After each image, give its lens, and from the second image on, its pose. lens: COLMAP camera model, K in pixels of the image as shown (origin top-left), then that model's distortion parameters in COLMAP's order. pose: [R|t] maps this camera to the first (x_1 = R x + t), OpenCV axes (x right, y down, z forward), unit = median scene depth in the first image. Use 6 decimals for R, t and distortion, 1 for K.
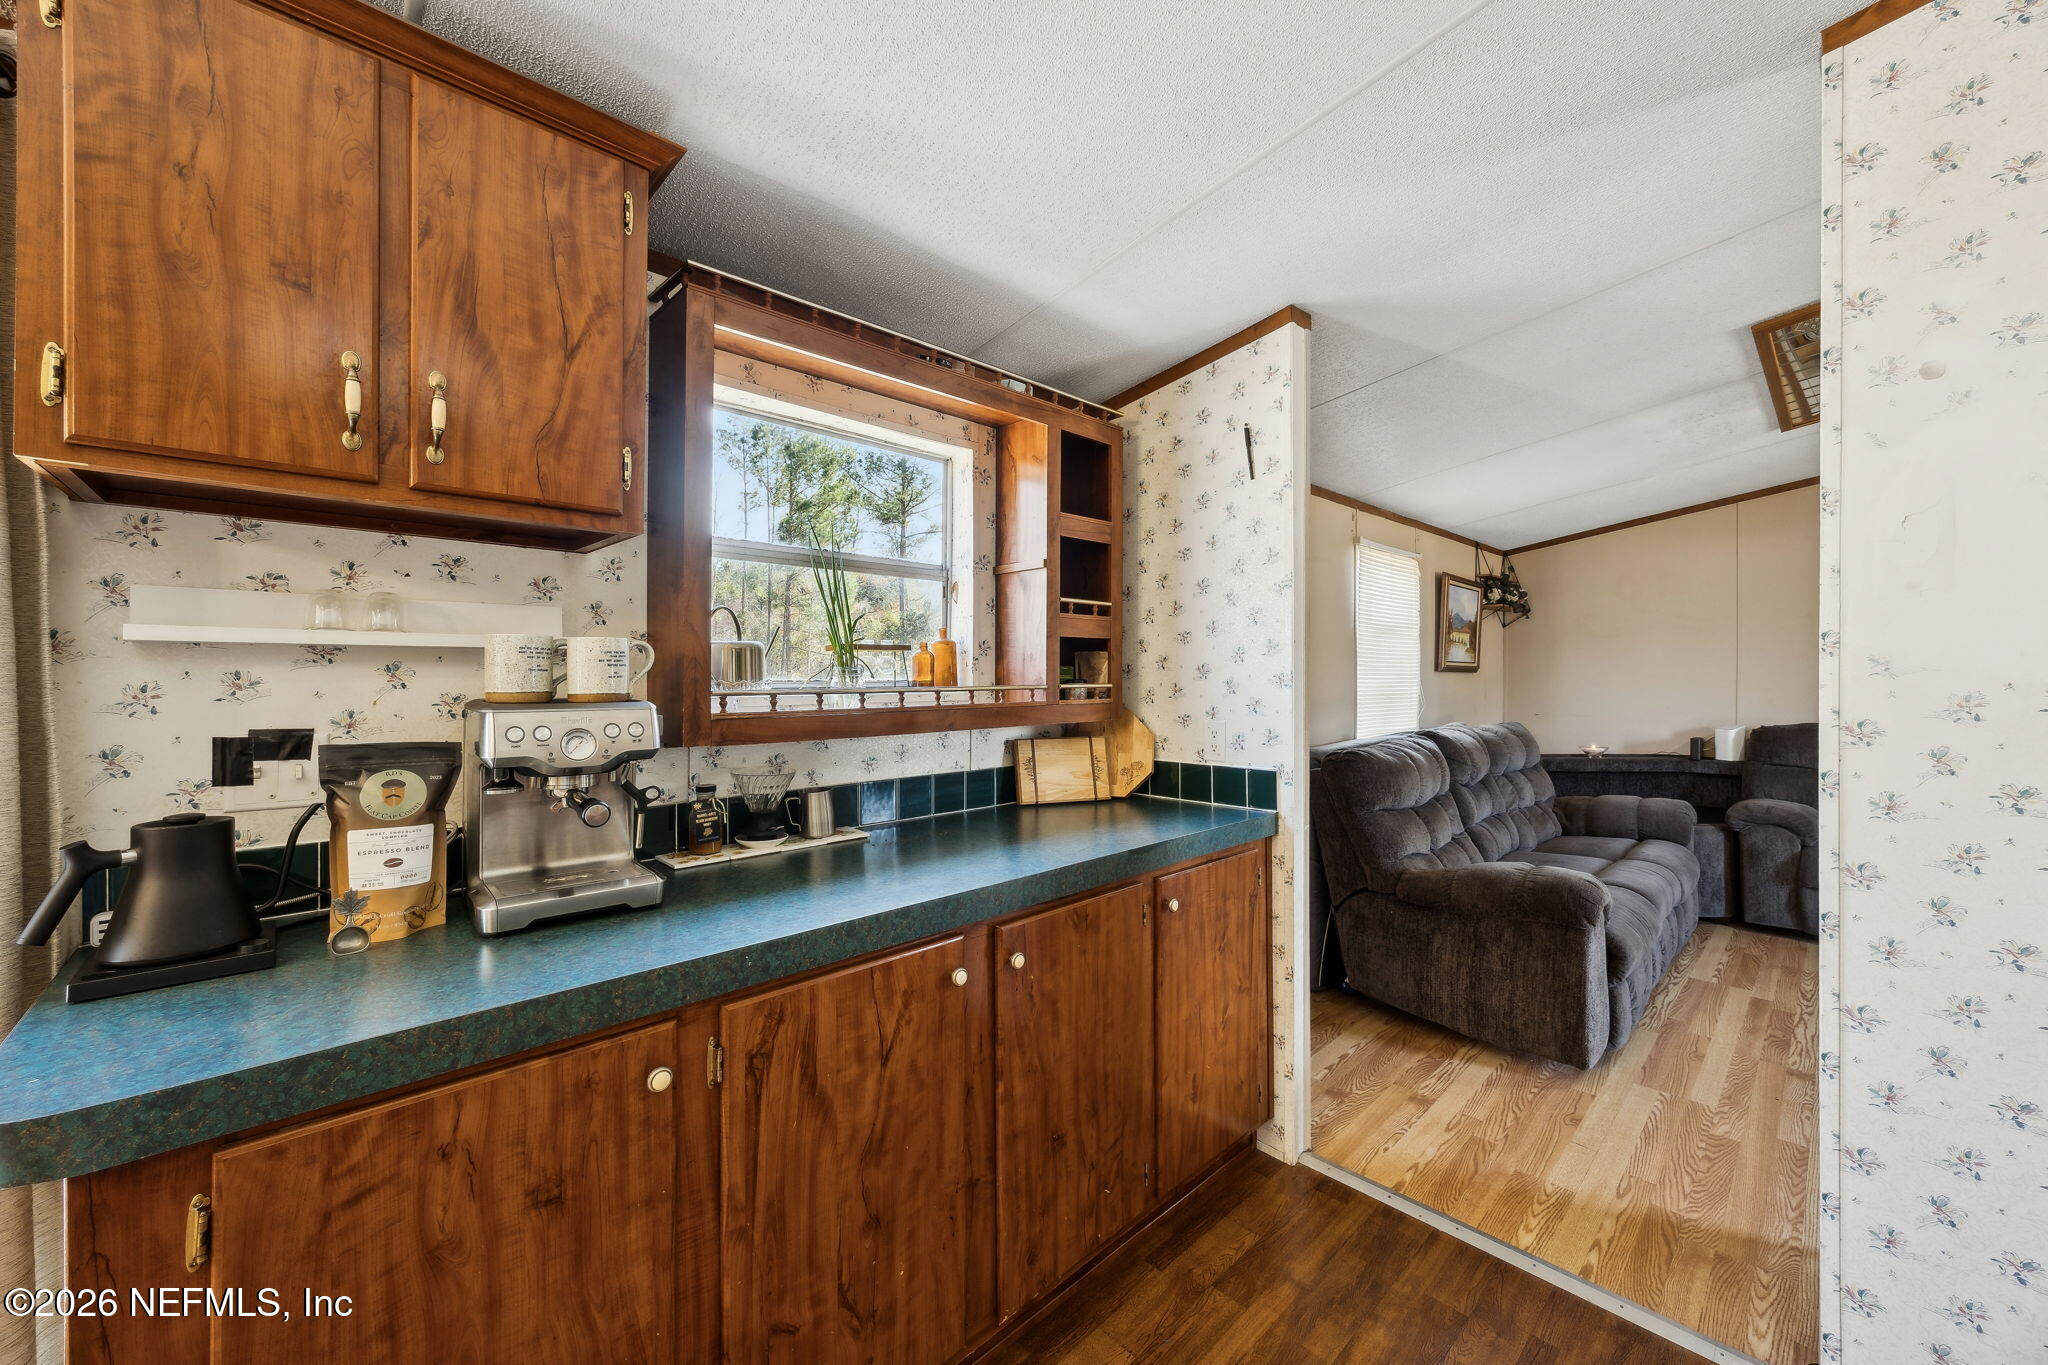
lens RADIAL K [[801.8, 0, 1026.4], [0, 801.8, 675.1], [0, 0, 1]] dist [0.008774, 0.000081]
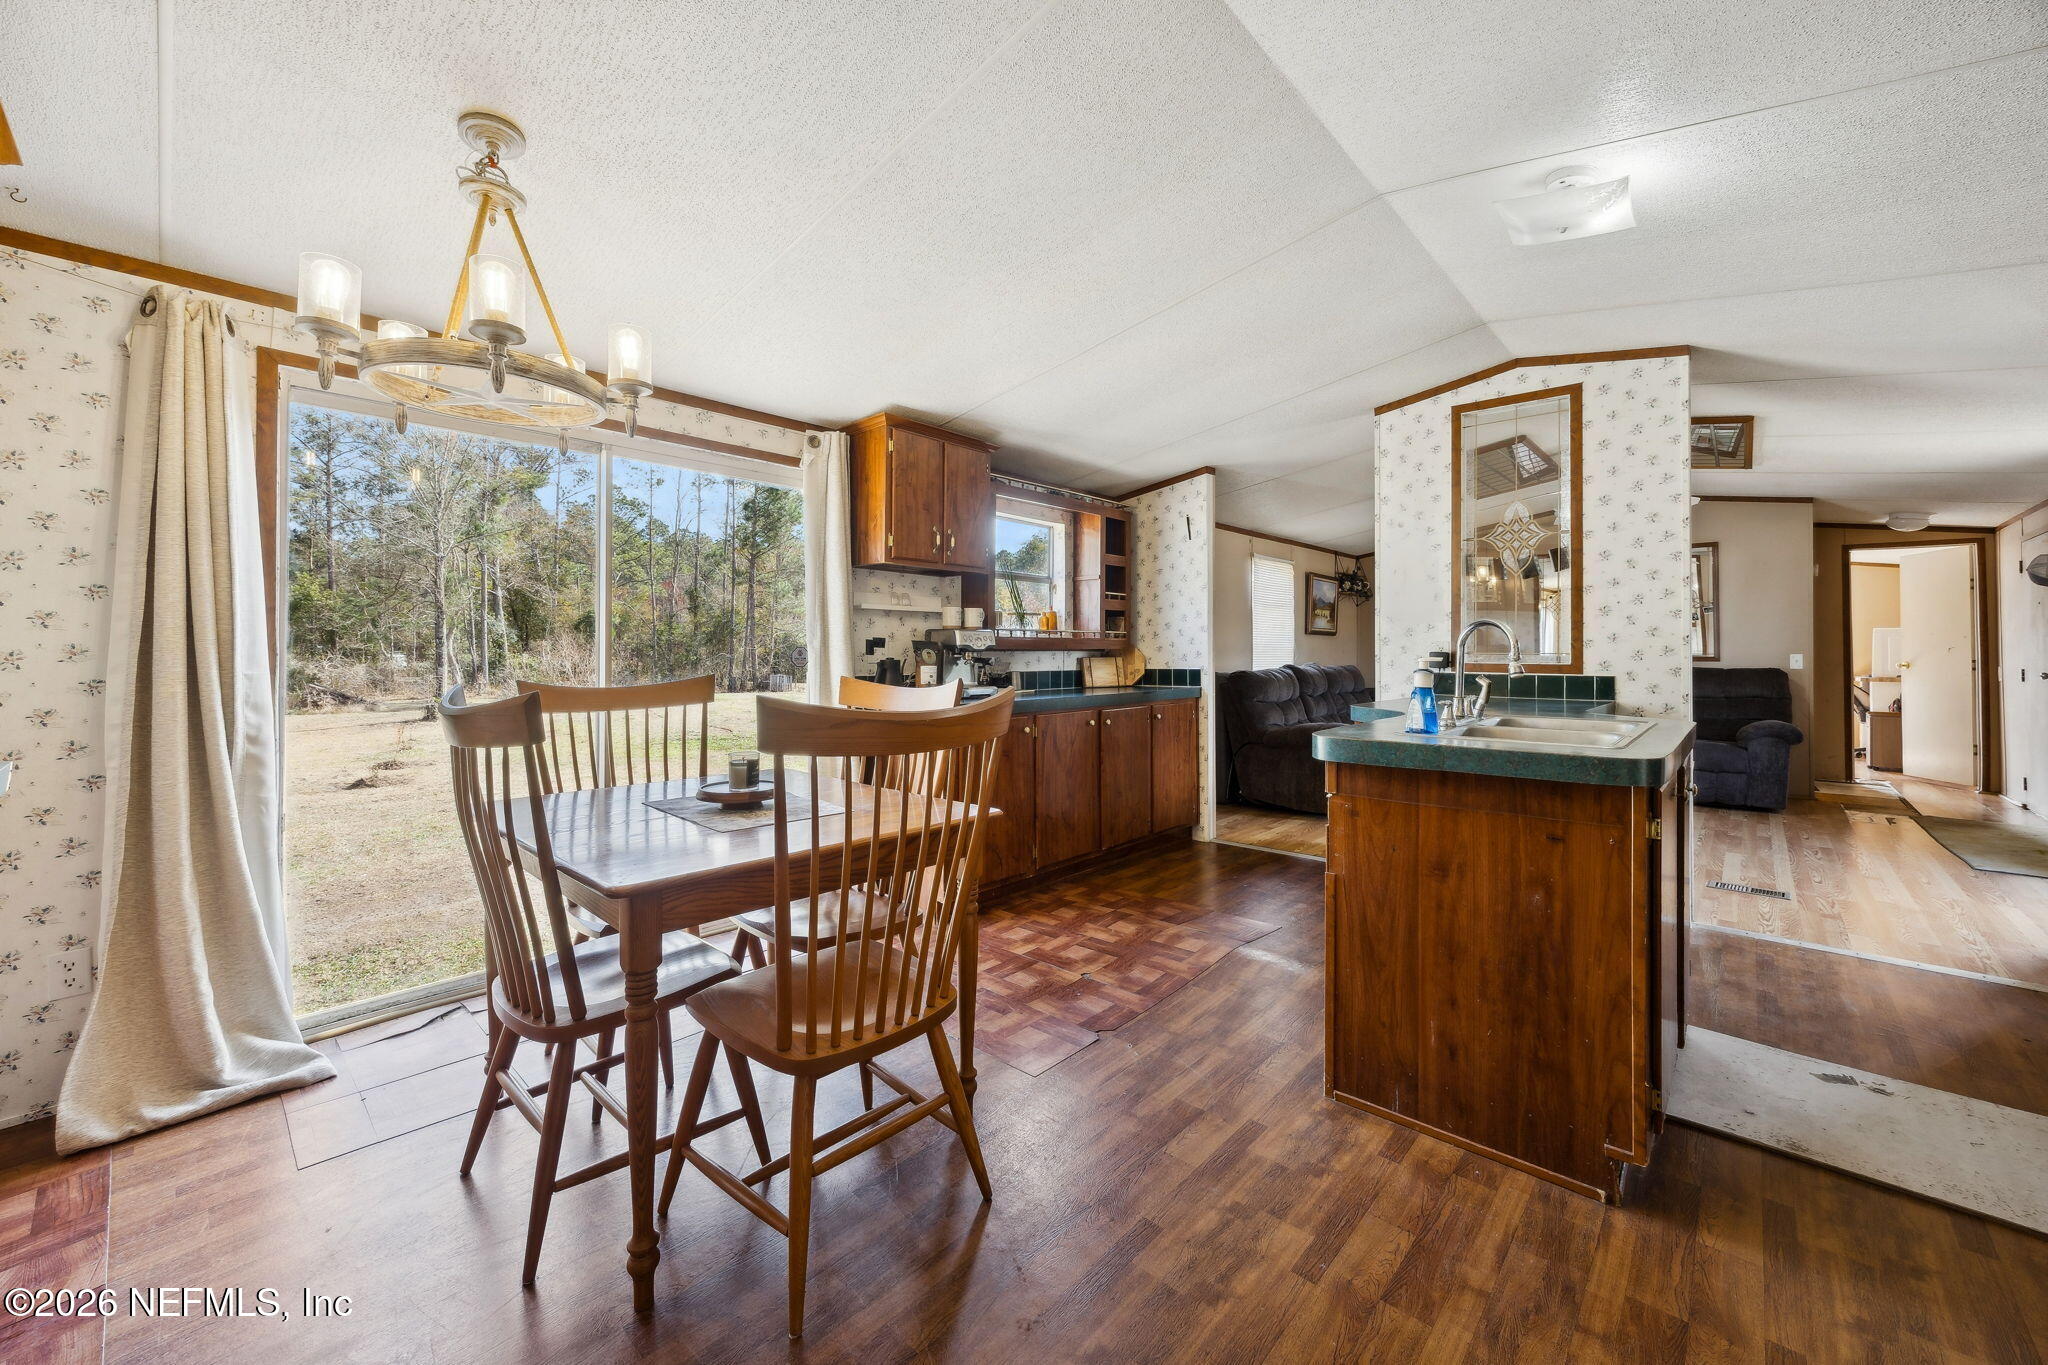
lens RADIAL K [[790.5, 0, 1038.0], [0, 790.5, 653.9], [0, 0, 1]] dist [-0.000377, -0.000053]
pose [[0.997038, -0.000685, 0.076907, -0.298615], [0.000543, 0.999998, 0.001865, 0.067841], [-0.076908, -0.001818, 0.997037, -1.118022]]
